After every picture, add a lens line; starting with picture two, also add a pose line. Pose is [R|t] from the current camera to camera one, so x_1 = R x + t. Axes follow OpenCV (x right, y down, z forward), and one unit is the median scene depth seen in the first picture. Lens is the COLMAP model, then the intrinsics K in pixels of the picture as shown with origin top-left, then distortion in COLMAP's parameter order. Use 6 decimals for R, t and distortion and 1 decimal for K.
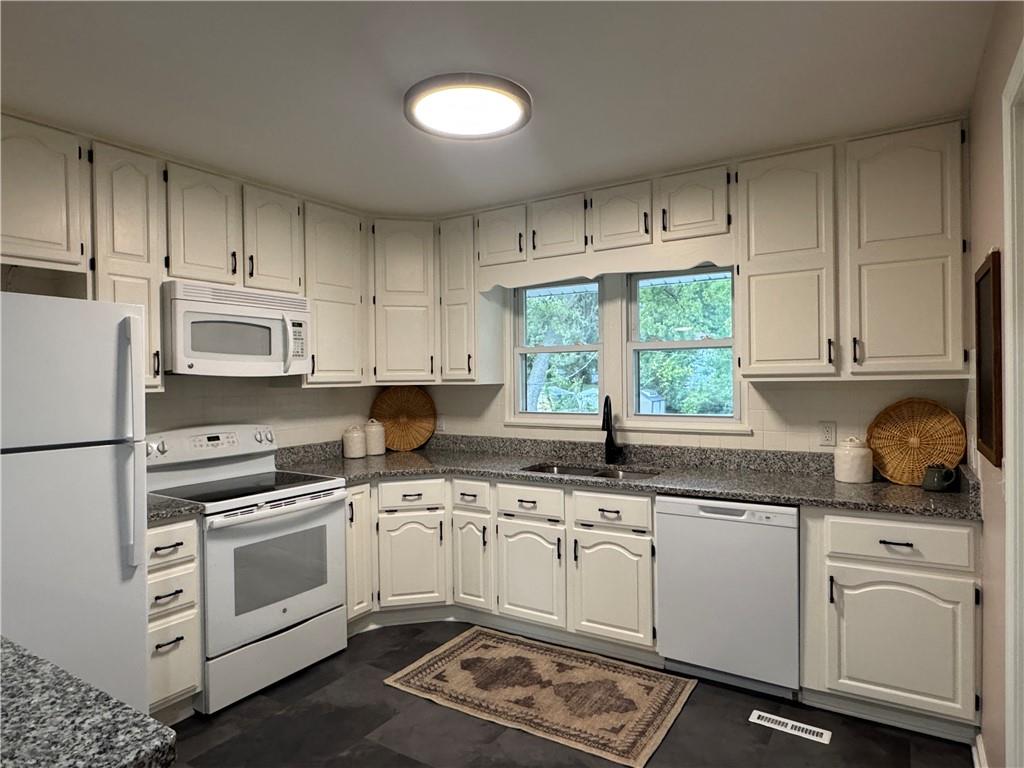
lens RADIAL K [[611.8, 0, 509.7], [0, 611.8, 388.3], [0, 0, 1]] dist [0.000458, 0.002081]
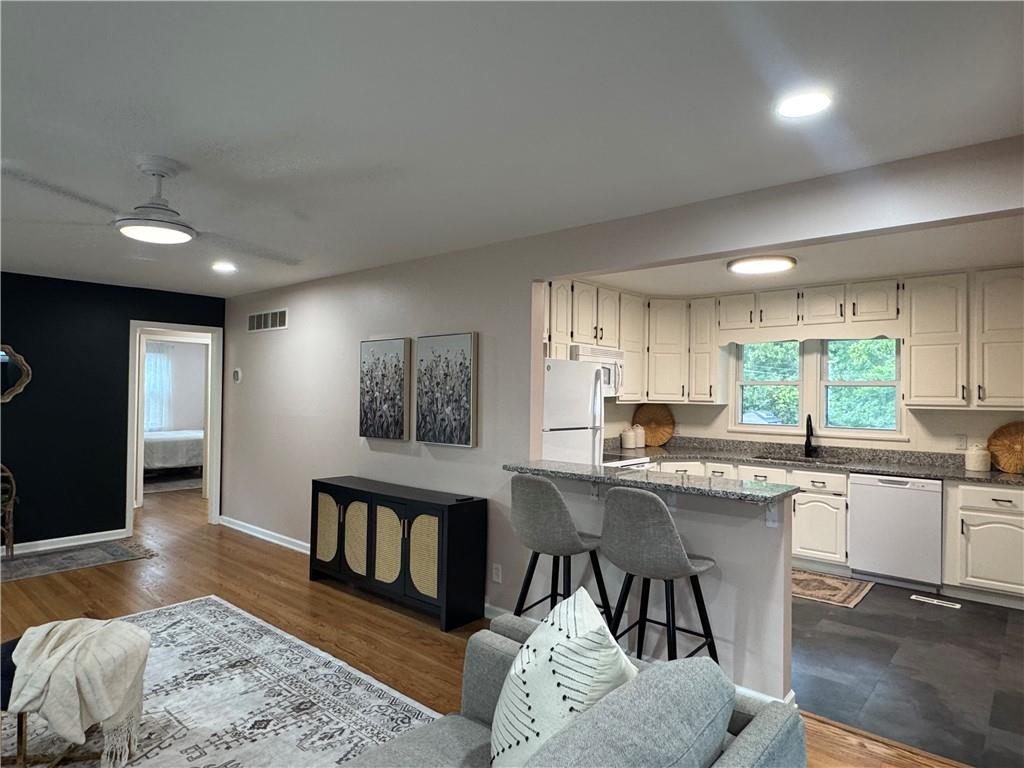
lens RADIAL K [[611.8, 0, 509.7], [0, 611.8, 388.3], [0, 0, 1]] dist [0.000458, 0.002081]
pose [[0.987541, 0.026994, -0.155028, -0.423737], [-0.030798, 0.999279, -0.022192, 0.004594], [0.154317, 0.026691, 0.987661, -0.810107]]
